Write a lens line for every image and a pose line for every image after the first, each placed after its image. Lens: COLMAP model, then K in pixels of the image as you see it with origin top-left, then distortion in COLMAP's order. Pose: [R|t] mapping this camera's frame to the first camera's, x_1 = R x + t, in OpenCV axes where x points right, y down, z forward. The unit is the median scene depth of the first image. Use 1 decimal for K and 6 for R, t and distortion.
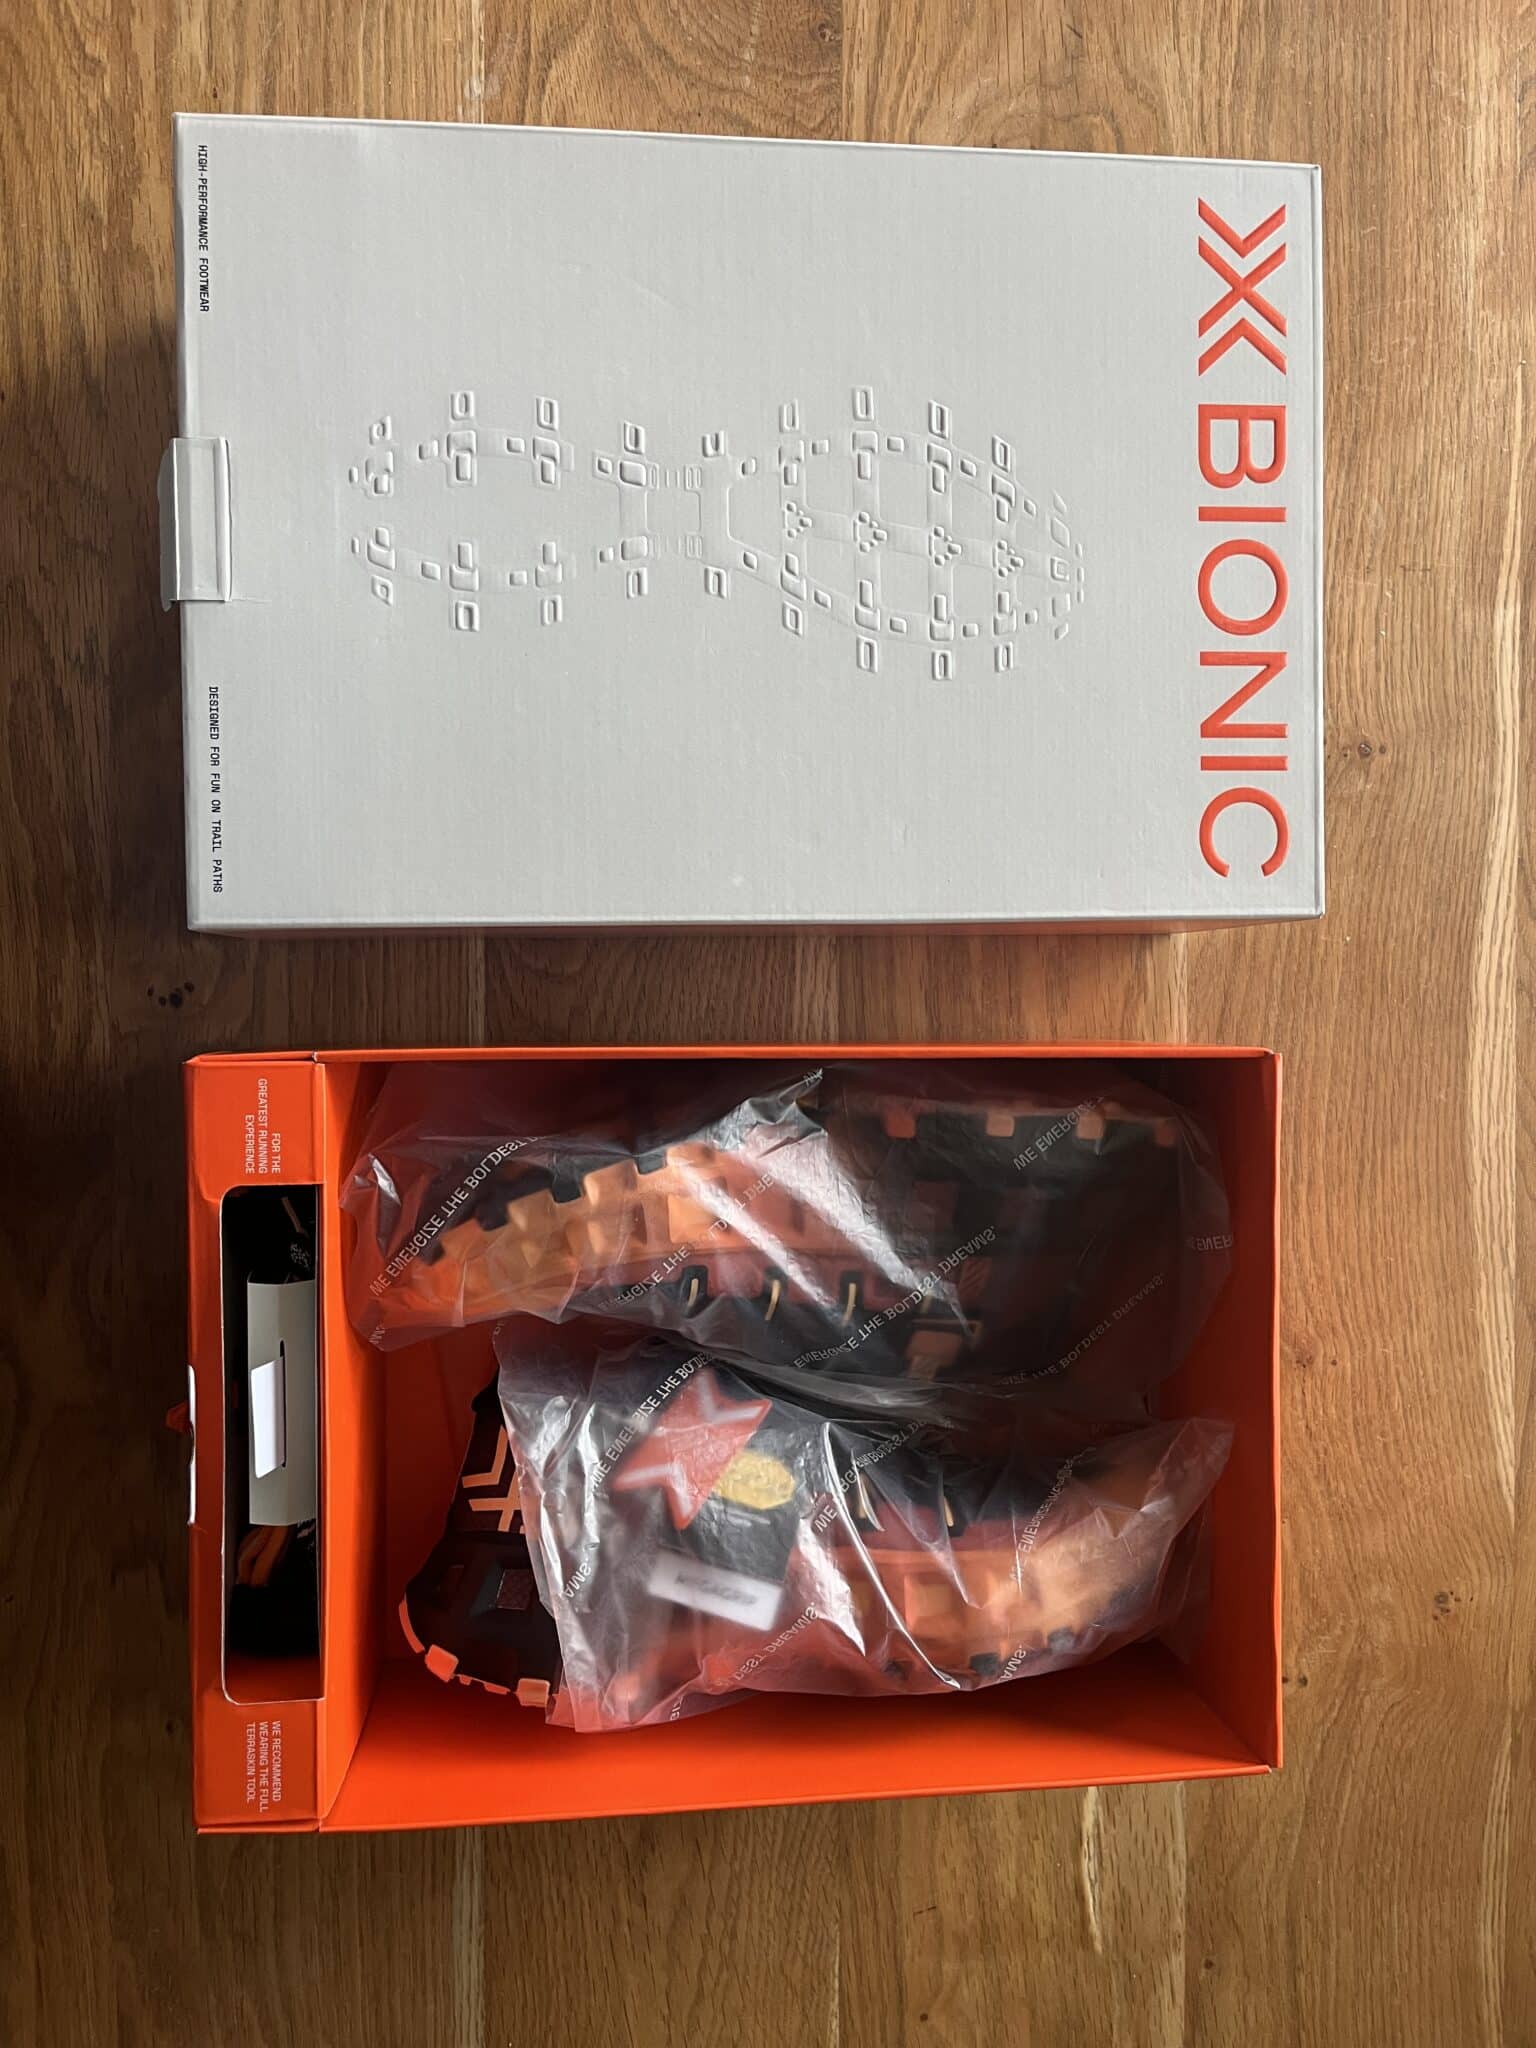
lens RADIAL K [[1523.3, 0, 765.4], [0, 1523.3, 1027.9], [0, 0, 1]] dist [0.074821, -0.116969]
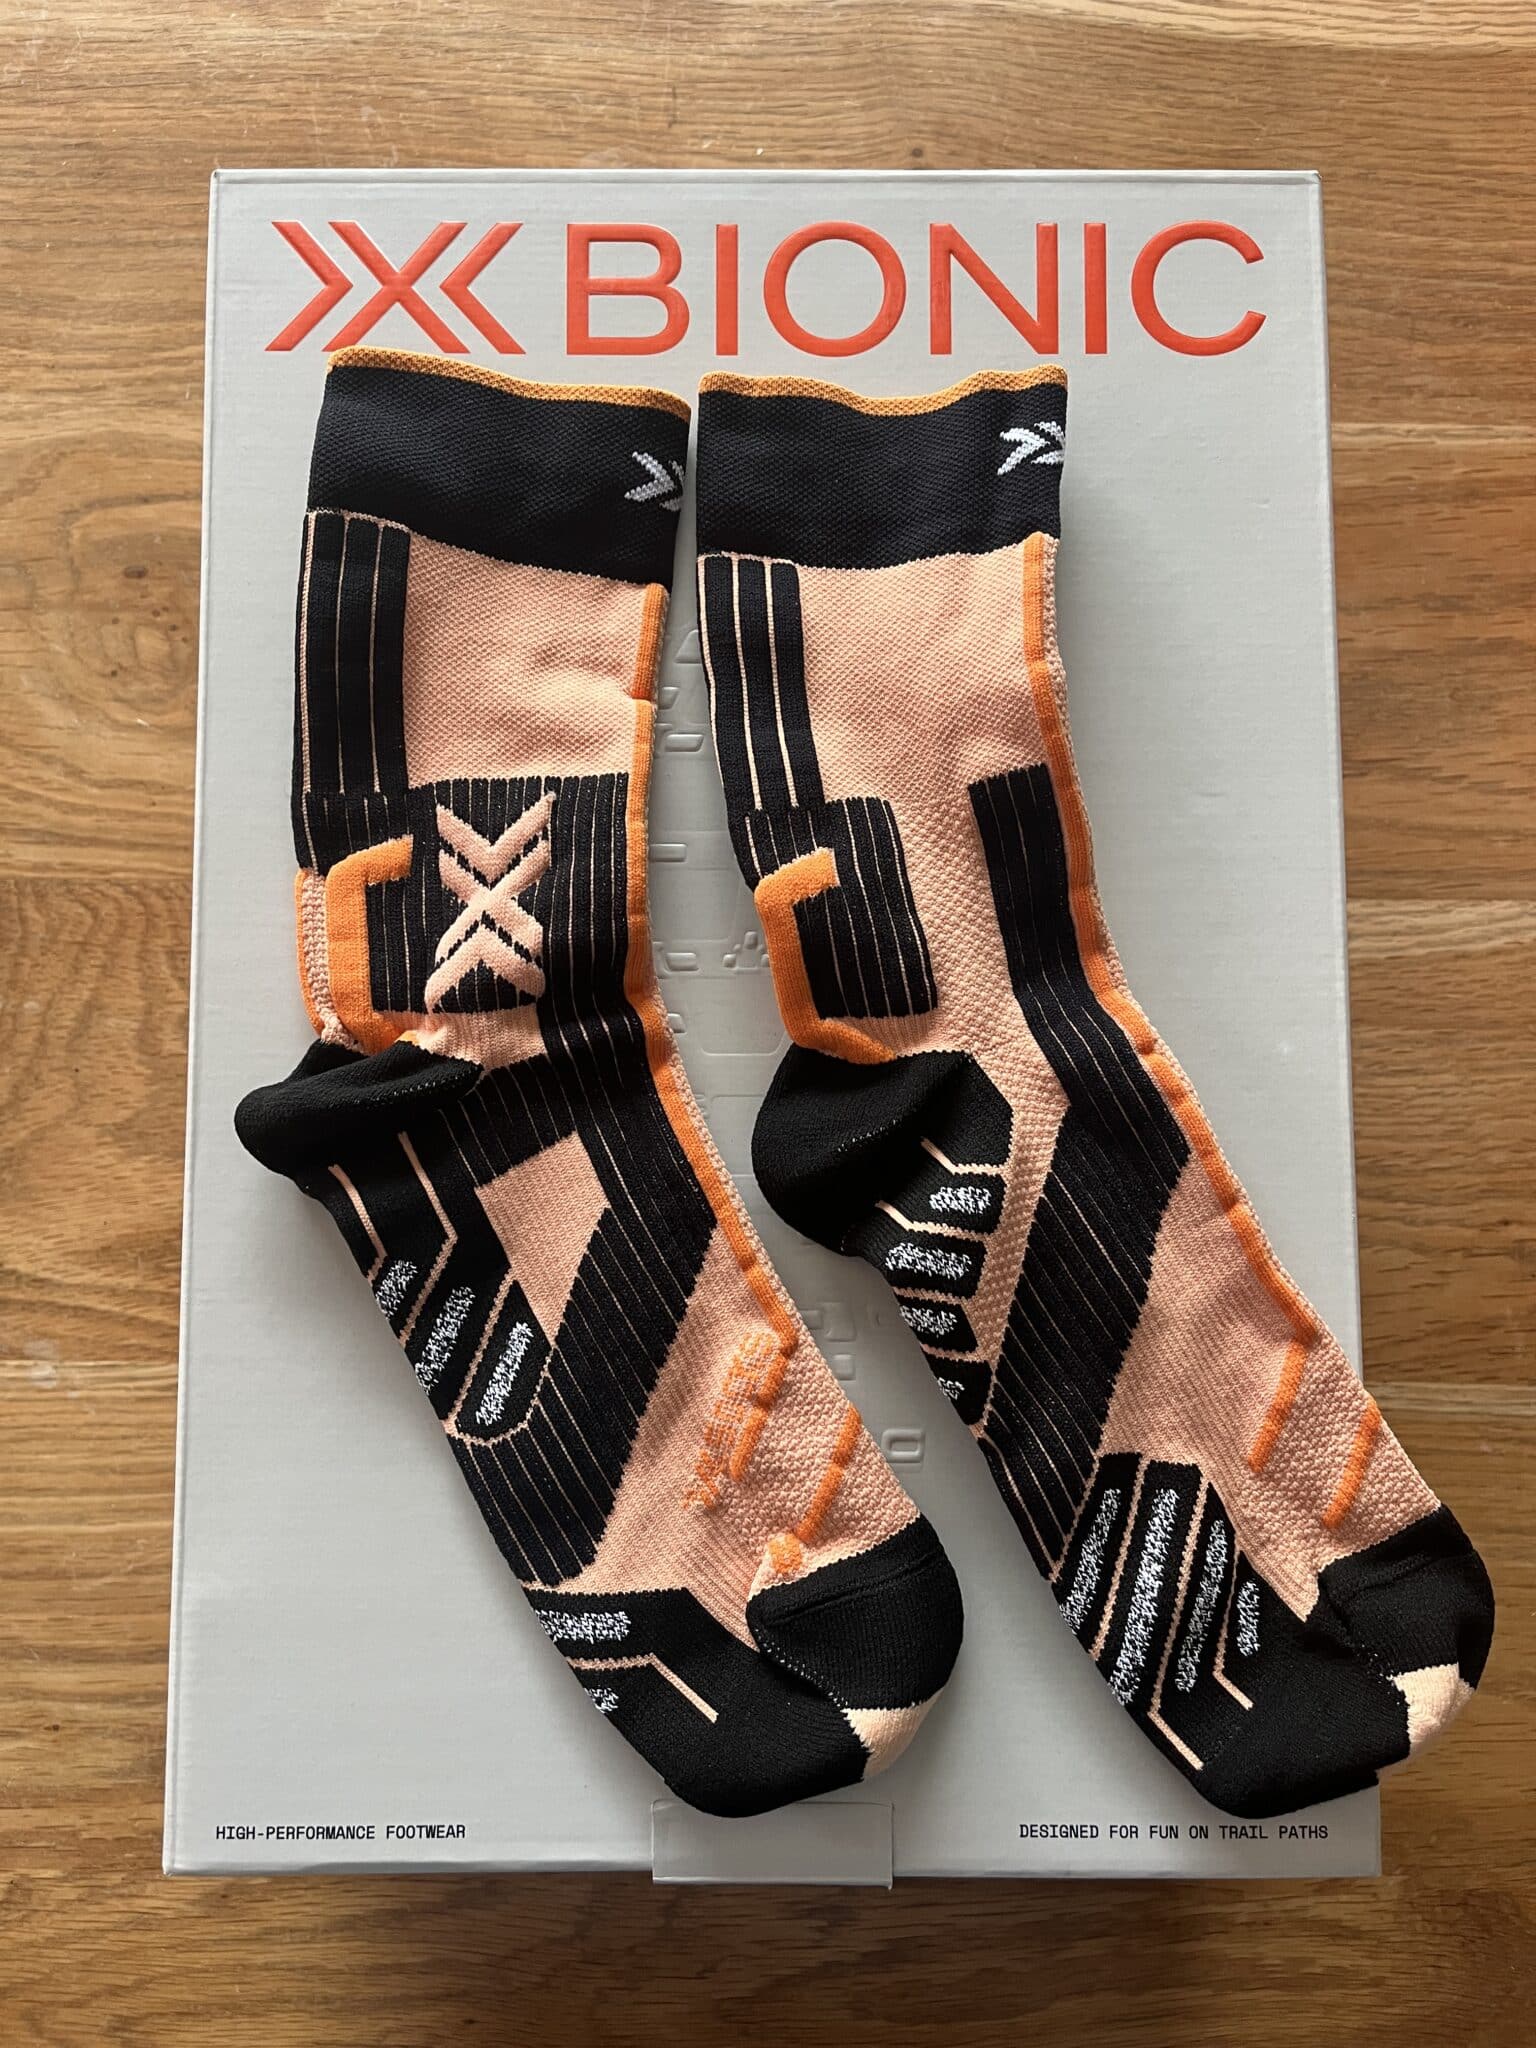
lens RADIAL K [[1562.8, 0, 768.0], [0, 1562.8, 1024.0], [0, 0, 1]] dist [0.079999, -0.132574]
pose [[0.014944, -0.999473, -0.028824, 0.006990], [0.999739, 0.015434, -0.016873, -0.260707], [0.017309, -0.028564, 0.999442, 0.259472]]
